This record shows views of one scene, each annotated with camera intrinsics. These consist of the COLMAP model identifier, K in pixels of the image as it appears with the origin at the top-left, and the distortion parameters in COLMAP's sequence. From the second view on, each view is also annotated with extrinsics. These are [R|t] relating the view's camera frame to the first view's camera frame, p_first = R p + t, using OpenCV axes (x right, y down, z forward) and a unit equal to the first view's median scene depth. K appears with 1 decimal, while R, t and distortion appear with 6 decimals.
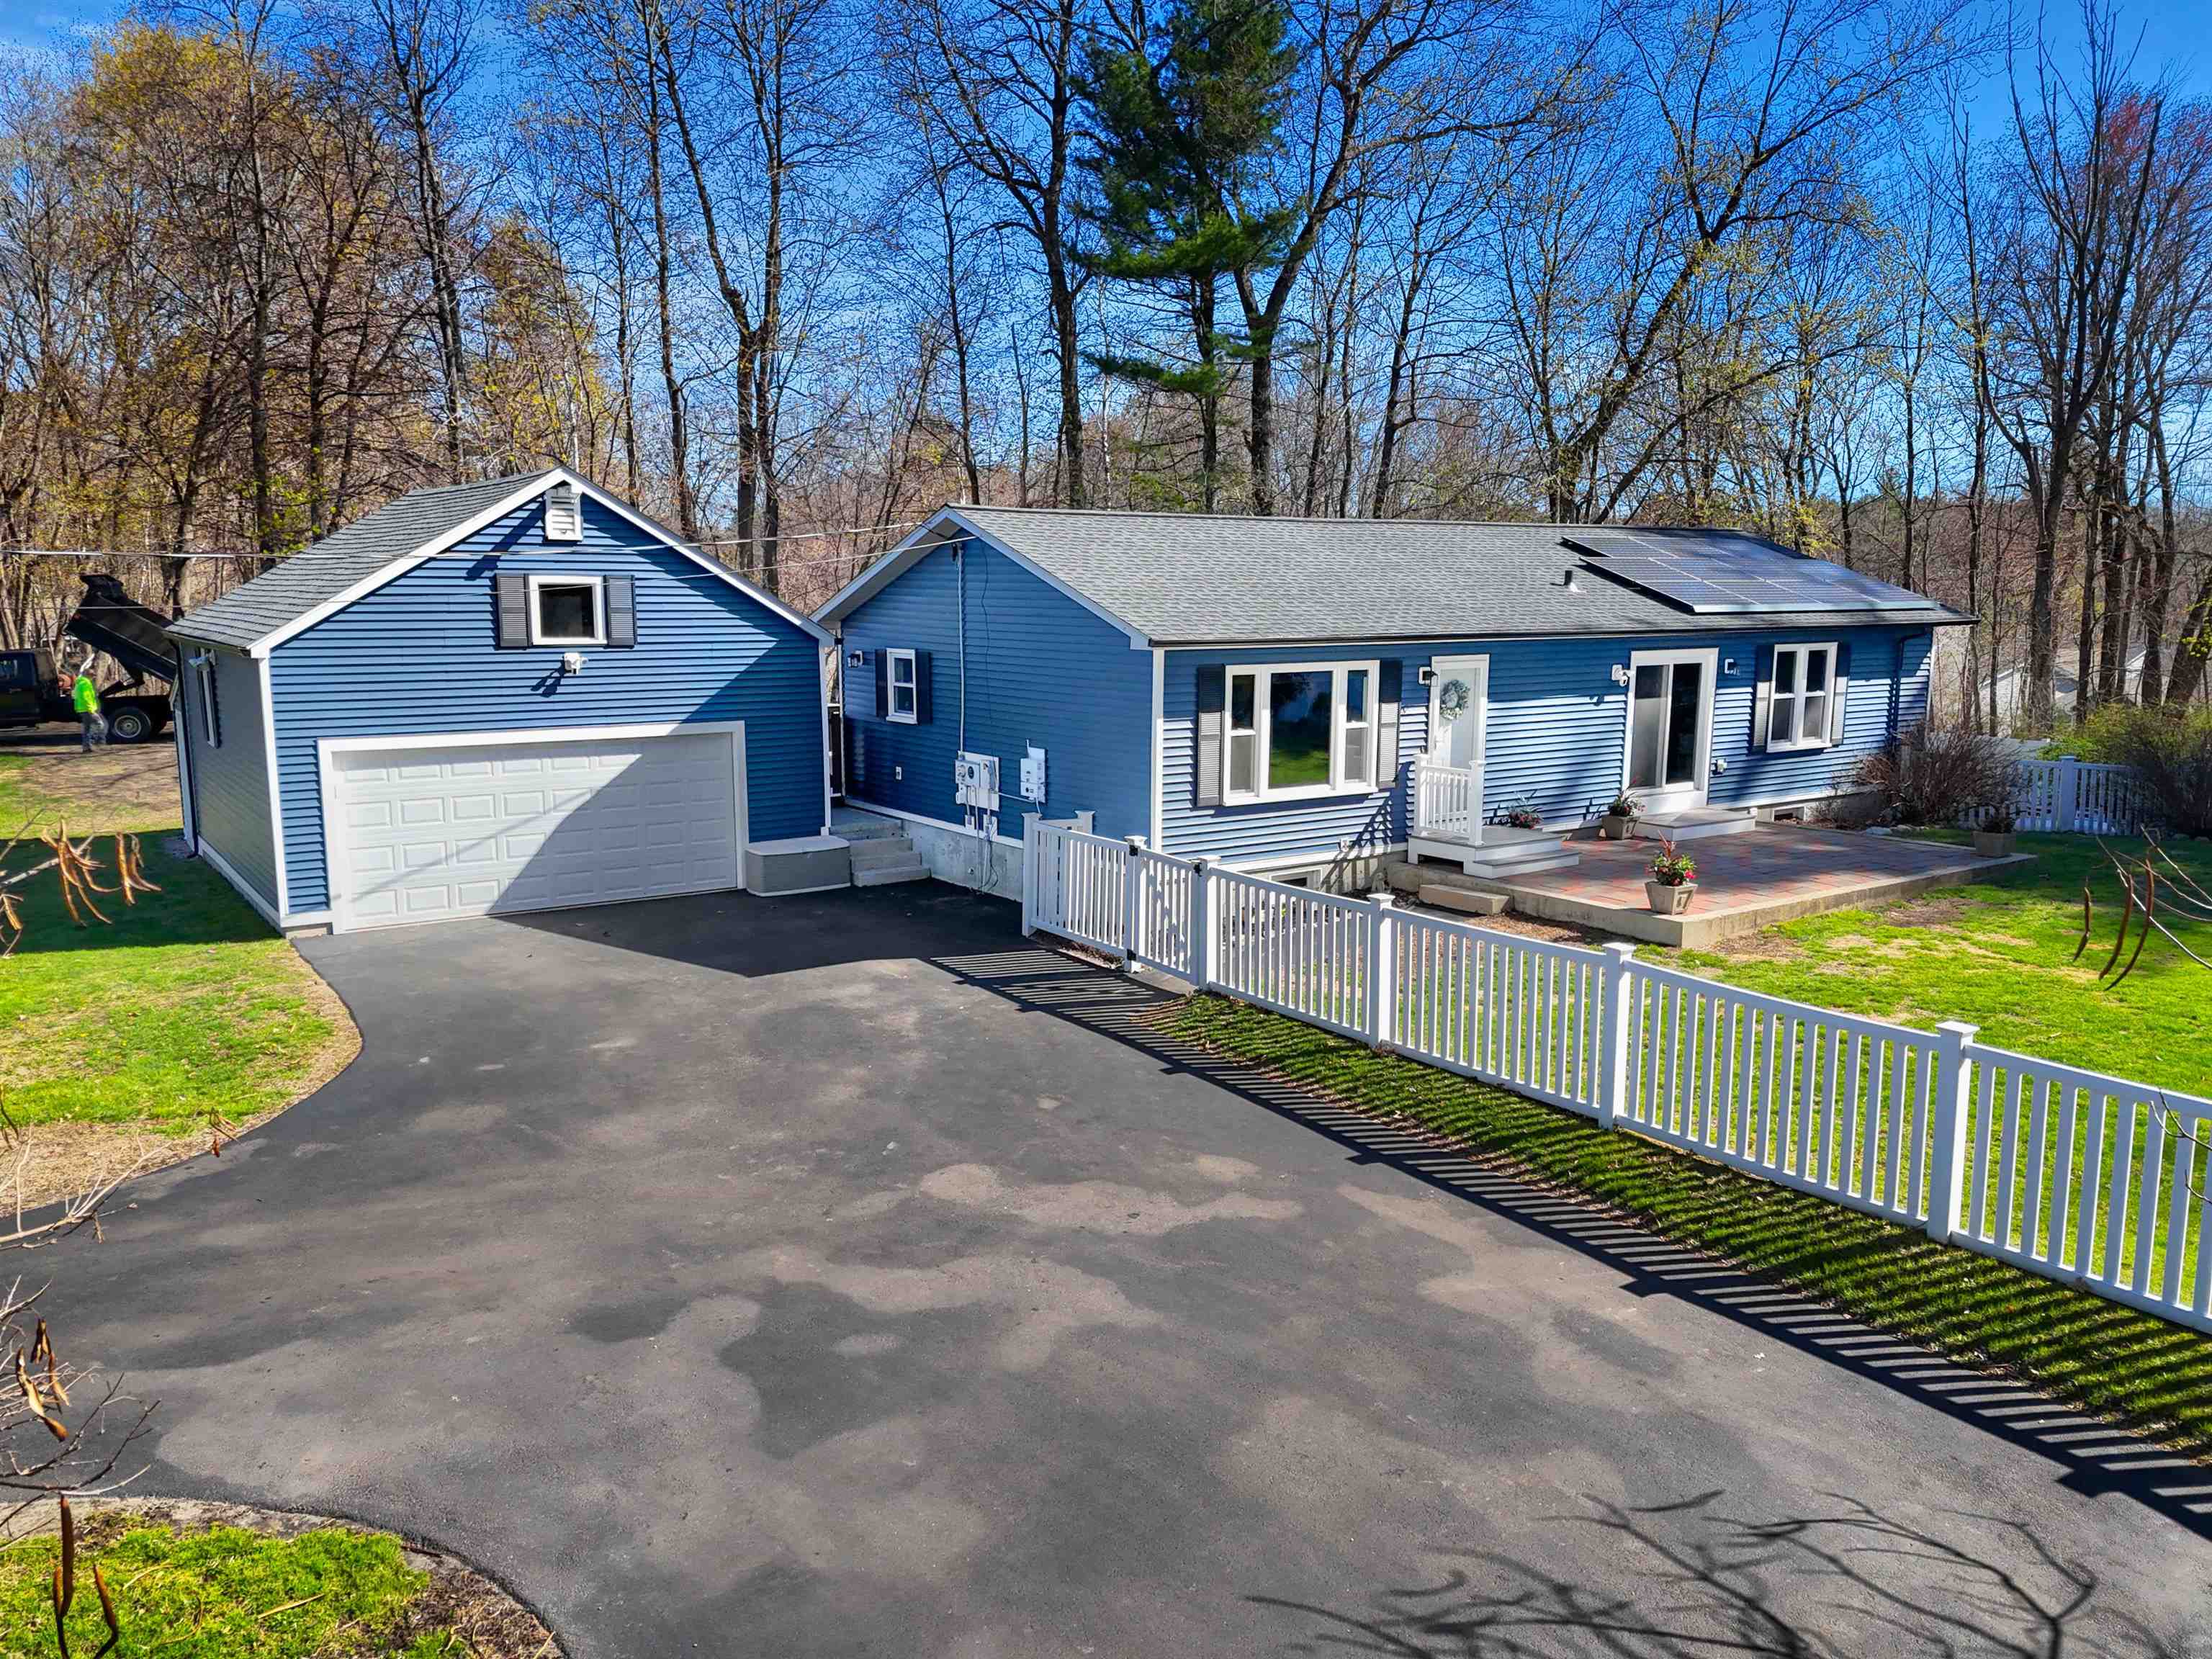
lens RADIAL K [[1627.4, 0, 1094.3], [0, 1627.4, 831.4], [0, 0, 1]] dist [0.060562, -0.034974]
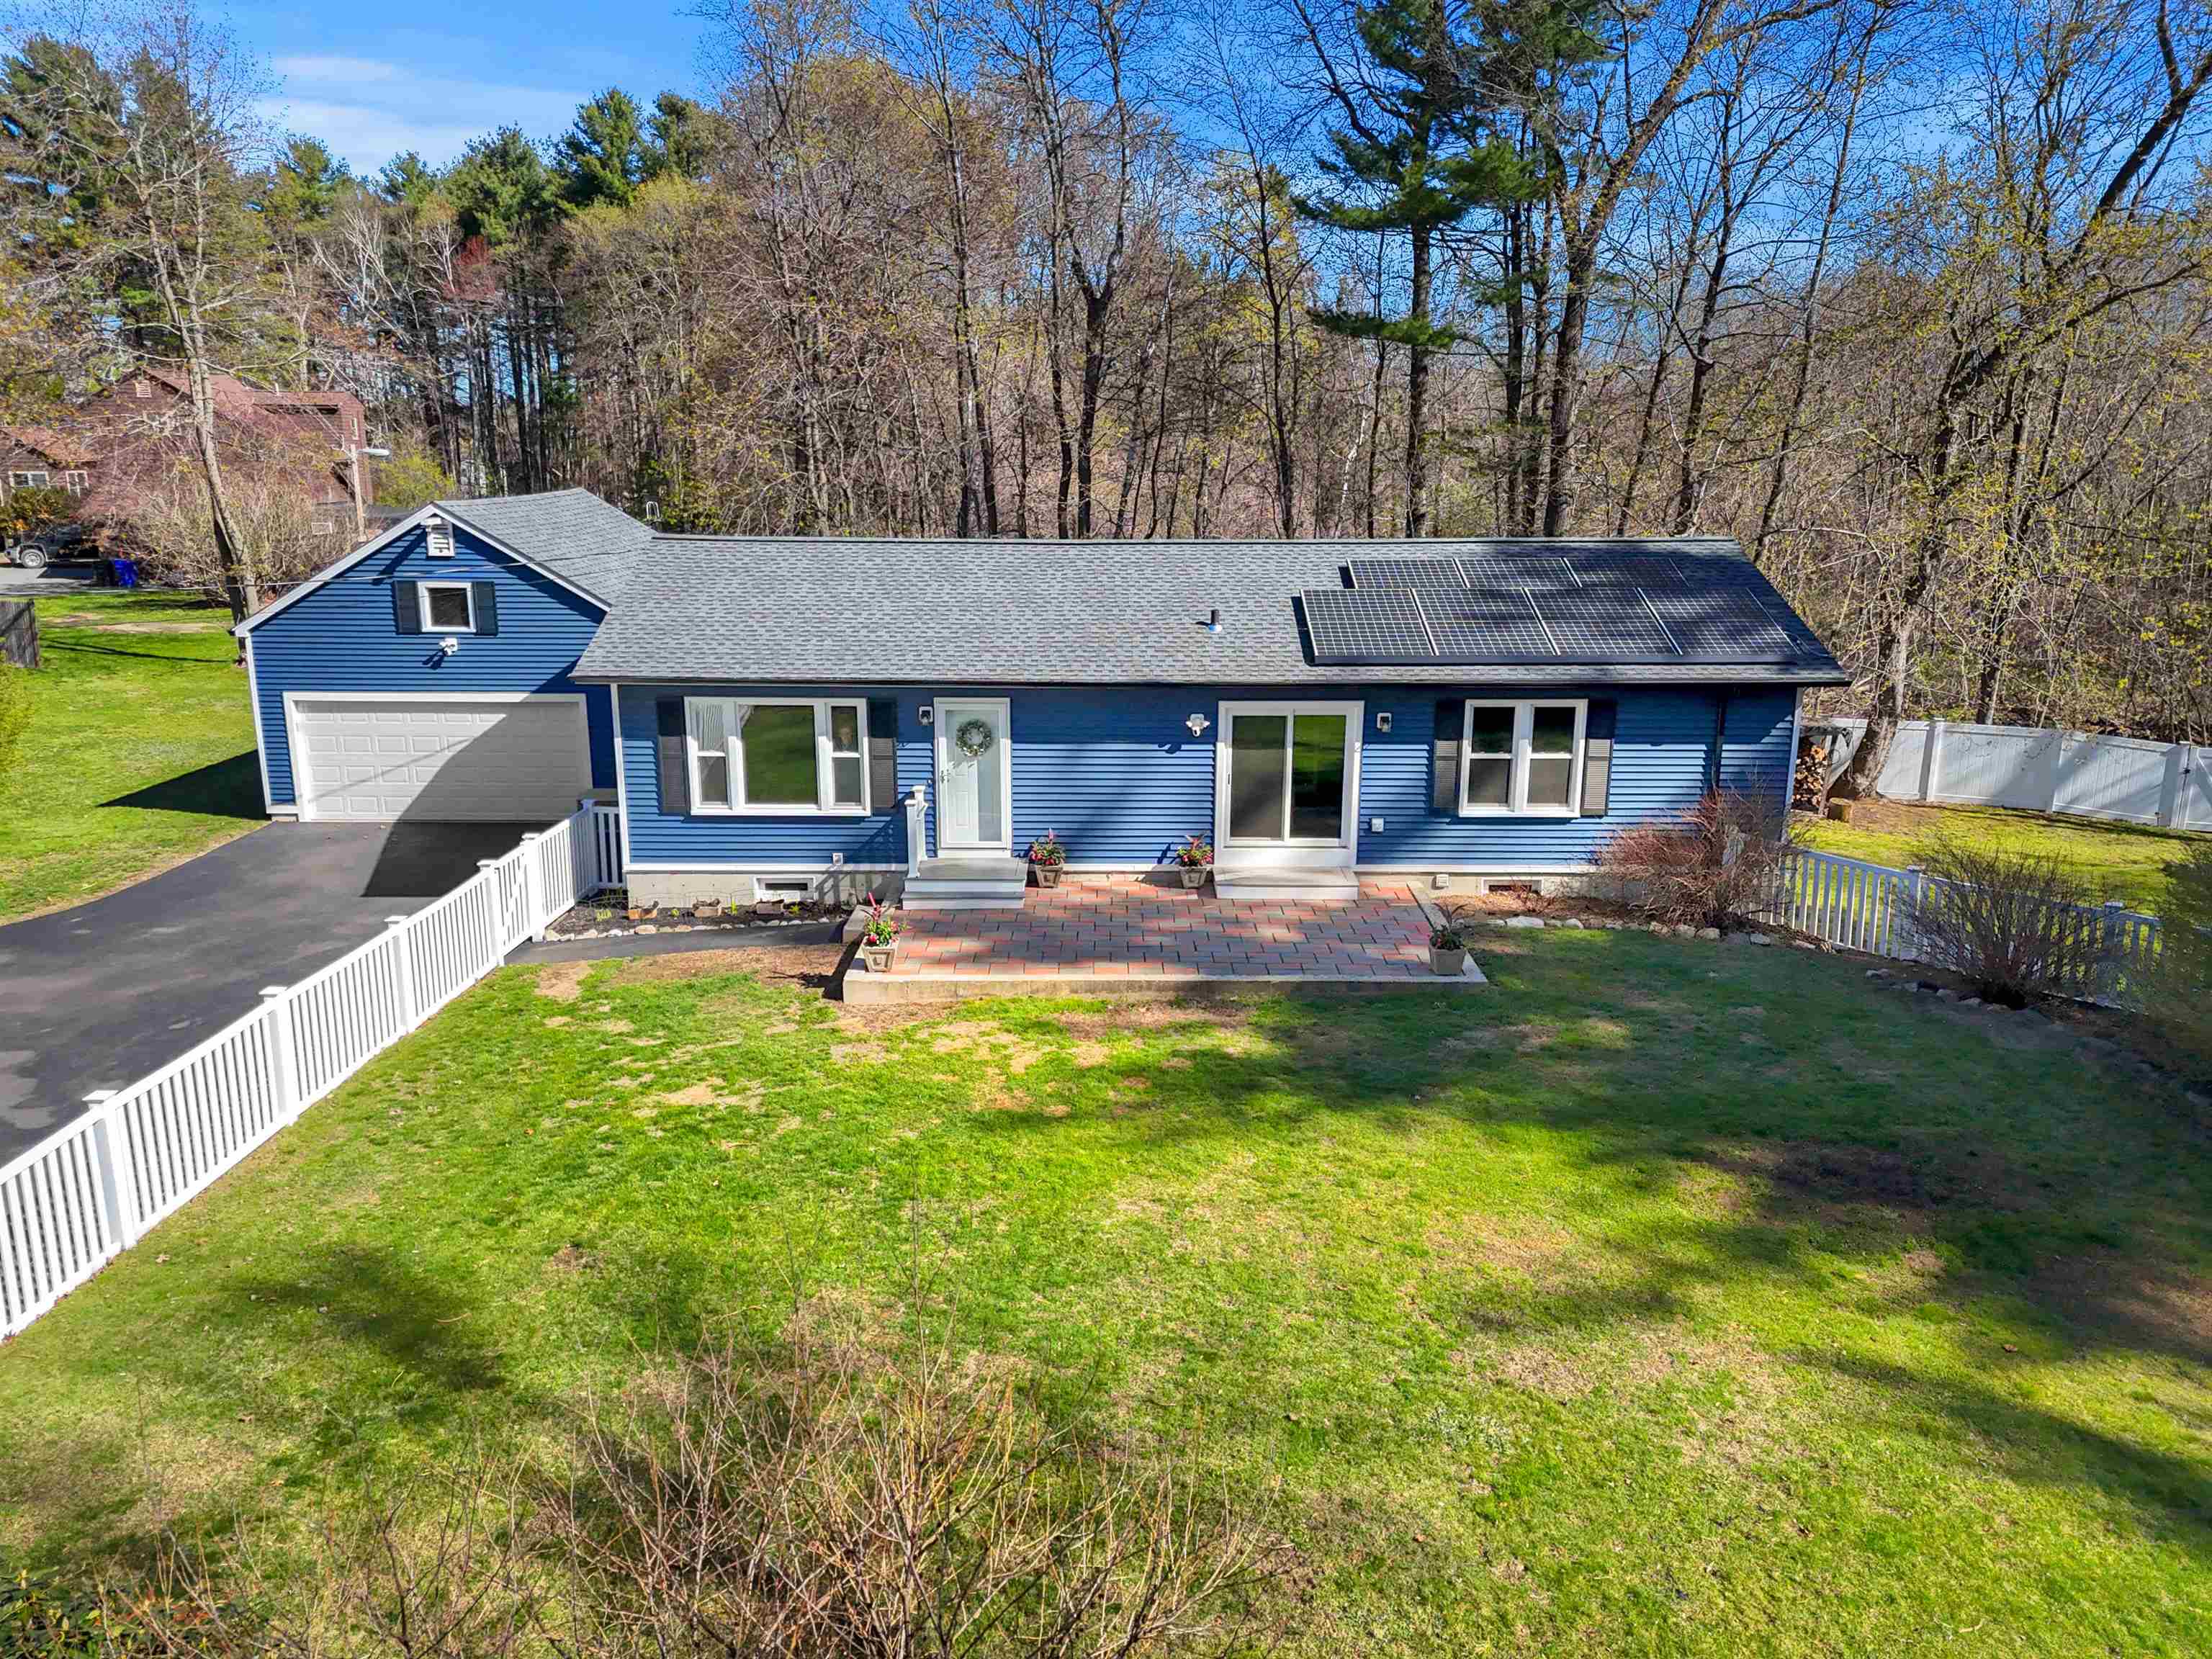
lens RADIAL K [[1627.4, 0, 1119.5], [0, 1627.4, 828.0], [0, 0, 1]] dist [0.060562, -0.034974]
pose [[0.817303, 0.135255, -0.560108, 0.925356], [-0.086257, 0.989826, 0.113158, -0.154889], [0.569715, -0.044171, 0.820655, 0.183509]]
